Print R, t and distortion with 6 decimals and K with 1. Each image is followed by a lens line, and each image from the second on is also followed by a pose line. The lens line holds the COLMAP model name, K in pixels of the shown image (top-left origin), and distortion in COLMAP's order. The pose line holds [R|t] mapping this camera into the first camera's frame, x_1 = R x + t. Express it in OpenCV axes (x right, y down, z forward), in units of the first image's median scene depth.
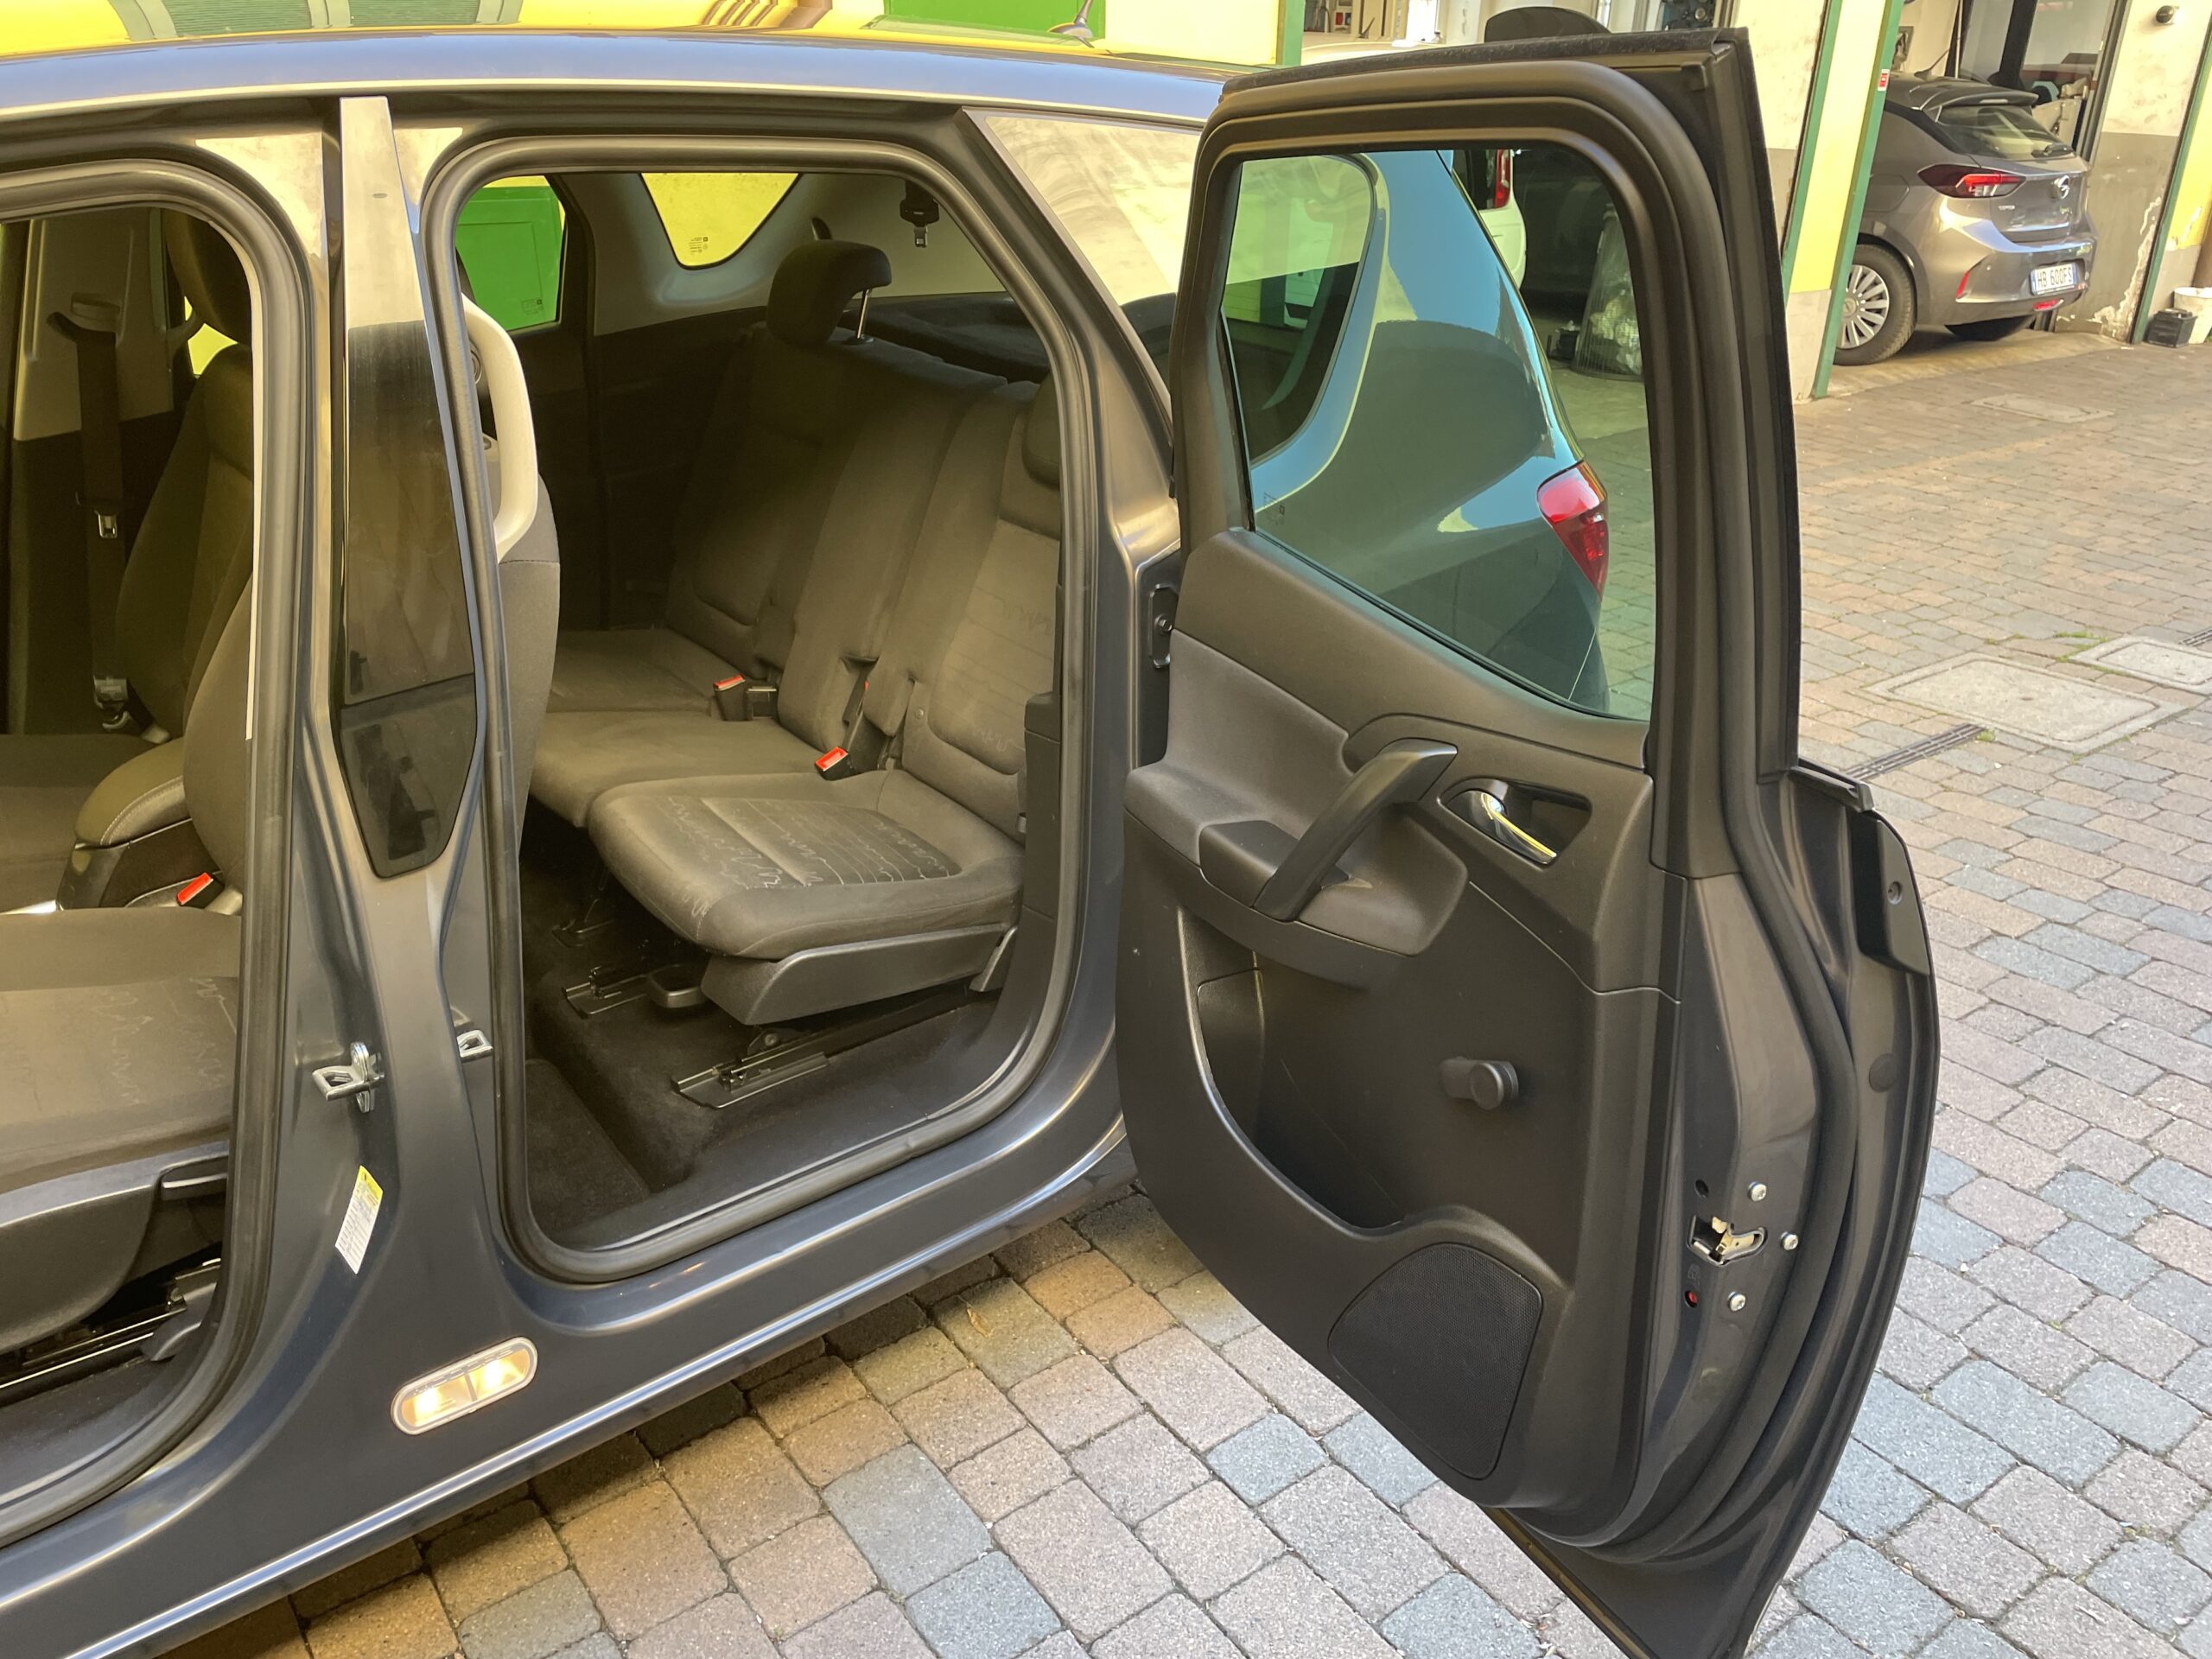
lens RADIAL K [[1667.6, 0, 1110.5], [0, 1667.6, 827.7], [0, 0, 1]] dist [0.085226, -0.101996]
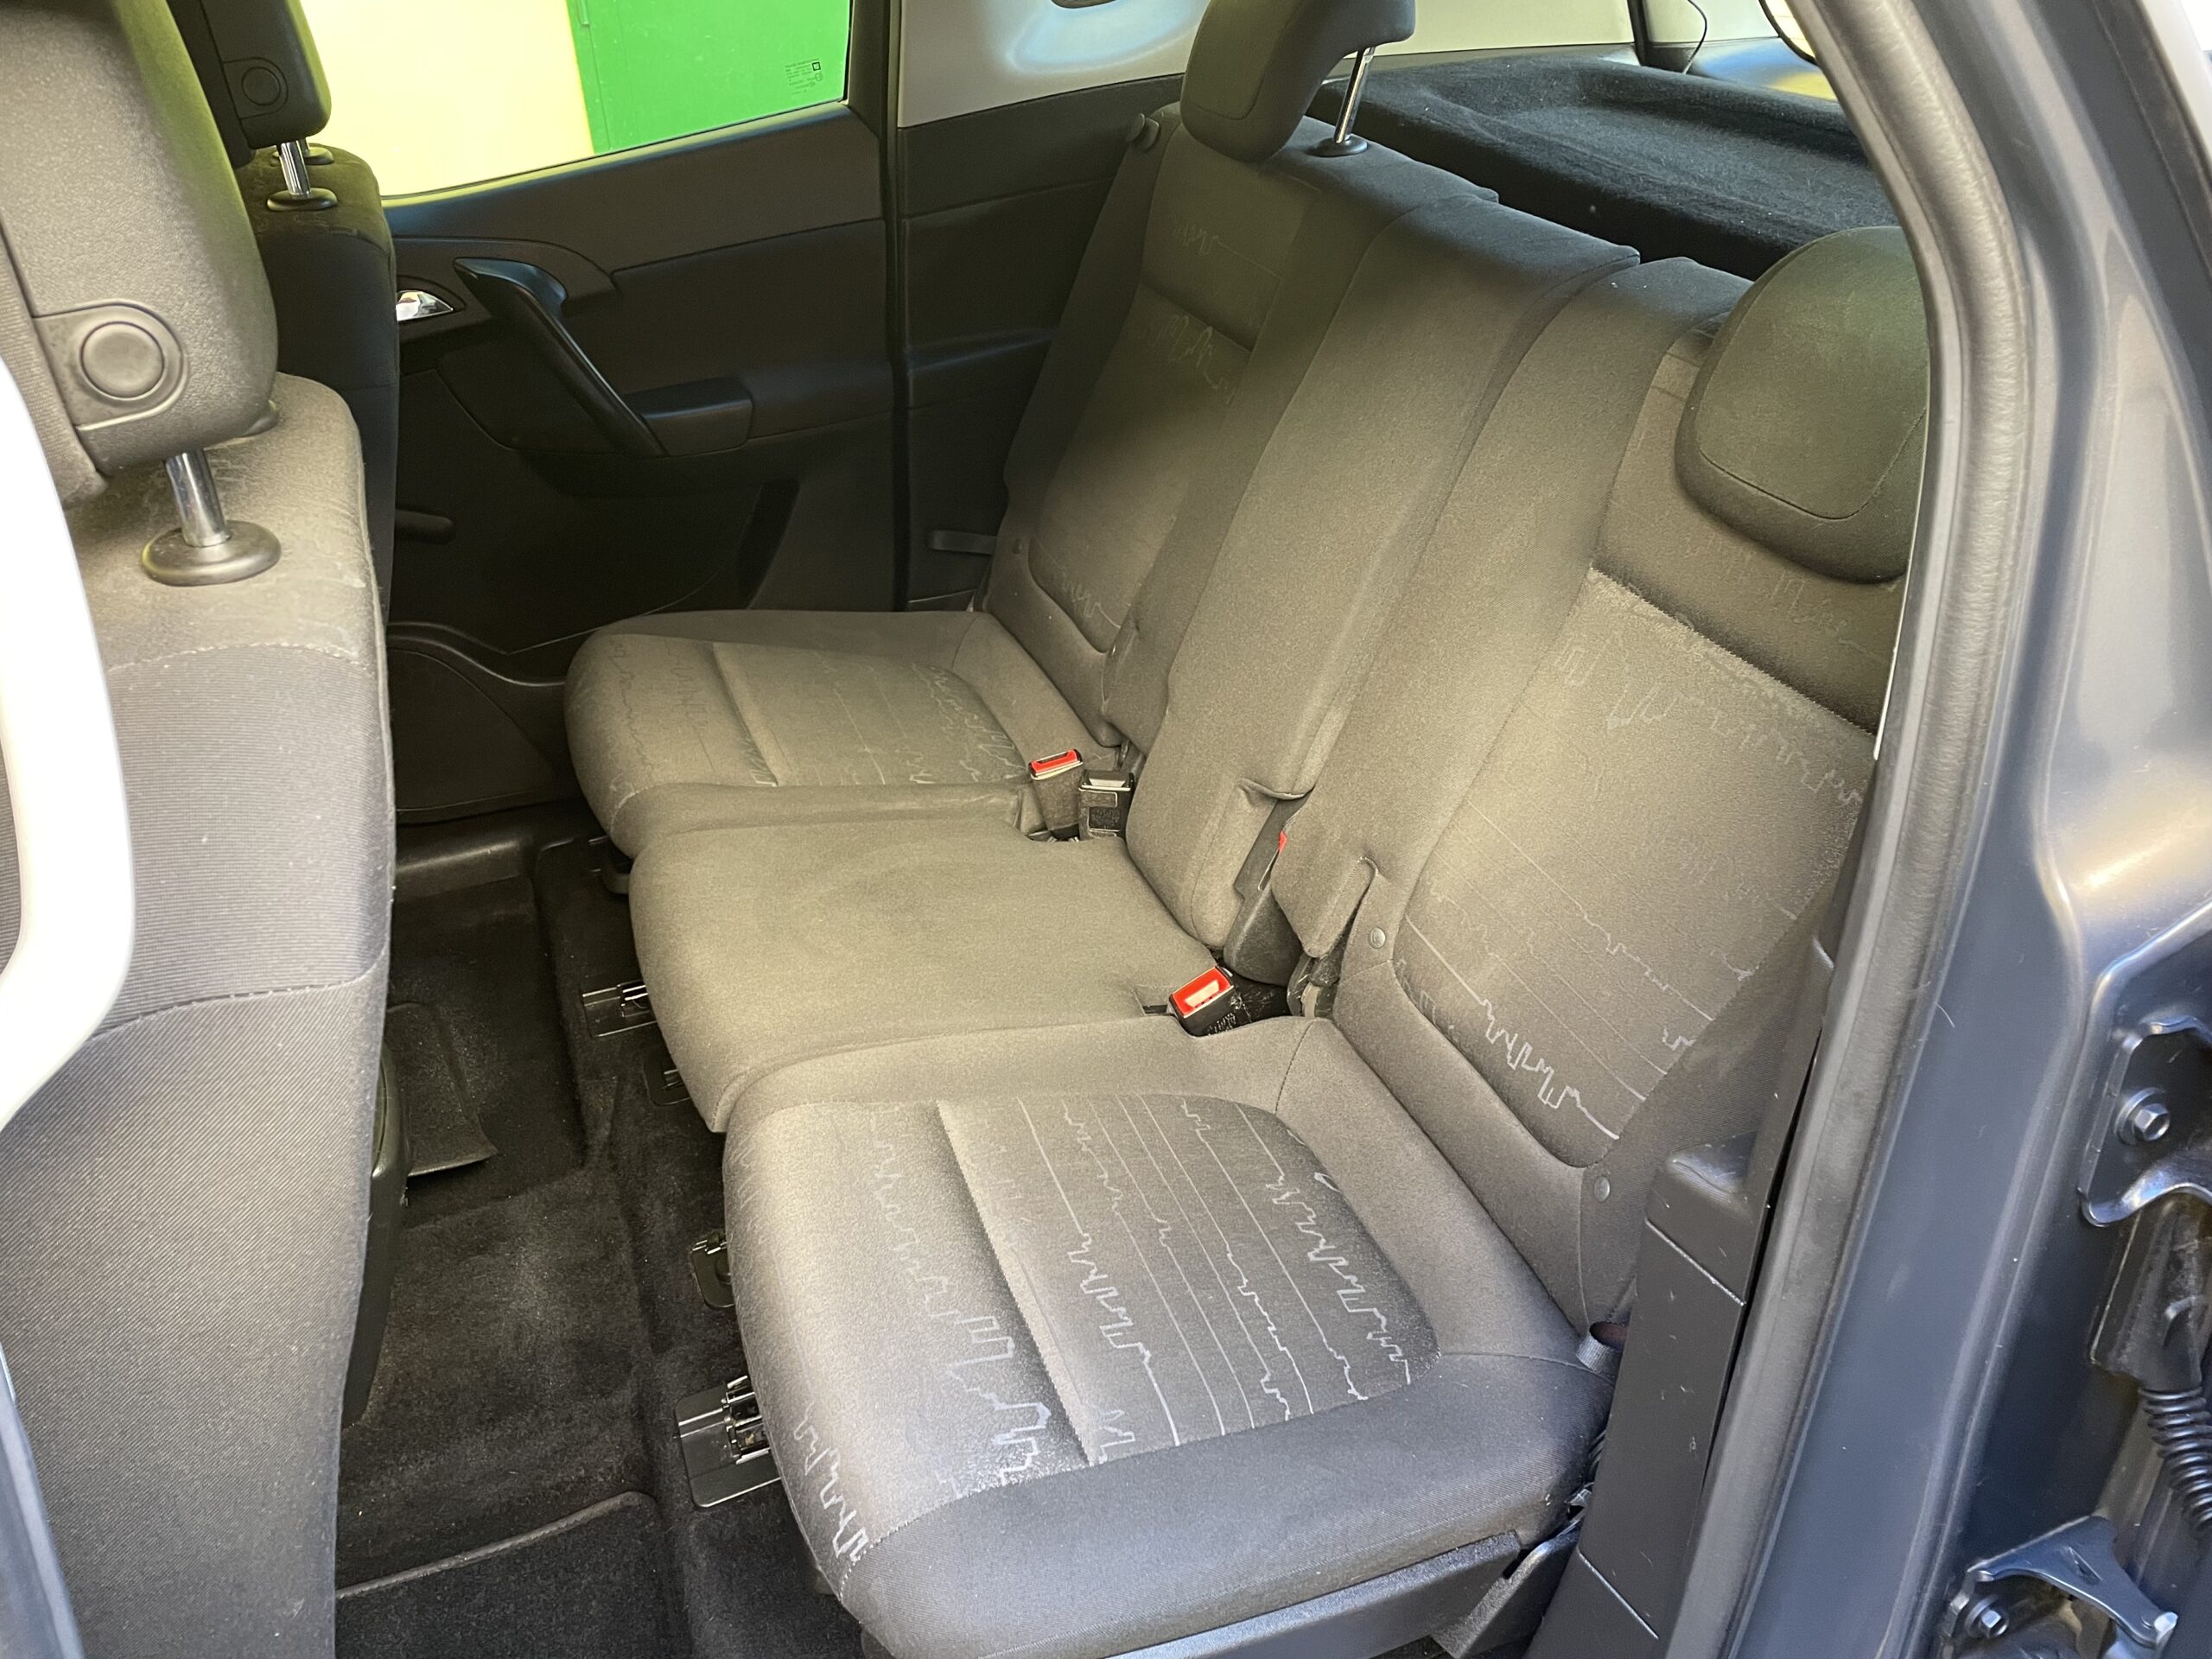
lens RADIAL K [[1667.6, 0, 1123.7], [0, 1667.6, 871.8], [0, 0, 1]] dist [0.085226, -0.101996]
pose [[0.966832, 0.120535, -0.225183, -0.072702], [-0.084392, 0.982881, 0.163774, -0.156269], [0.241069, -0.139338, 0.960453, 0.467052]]
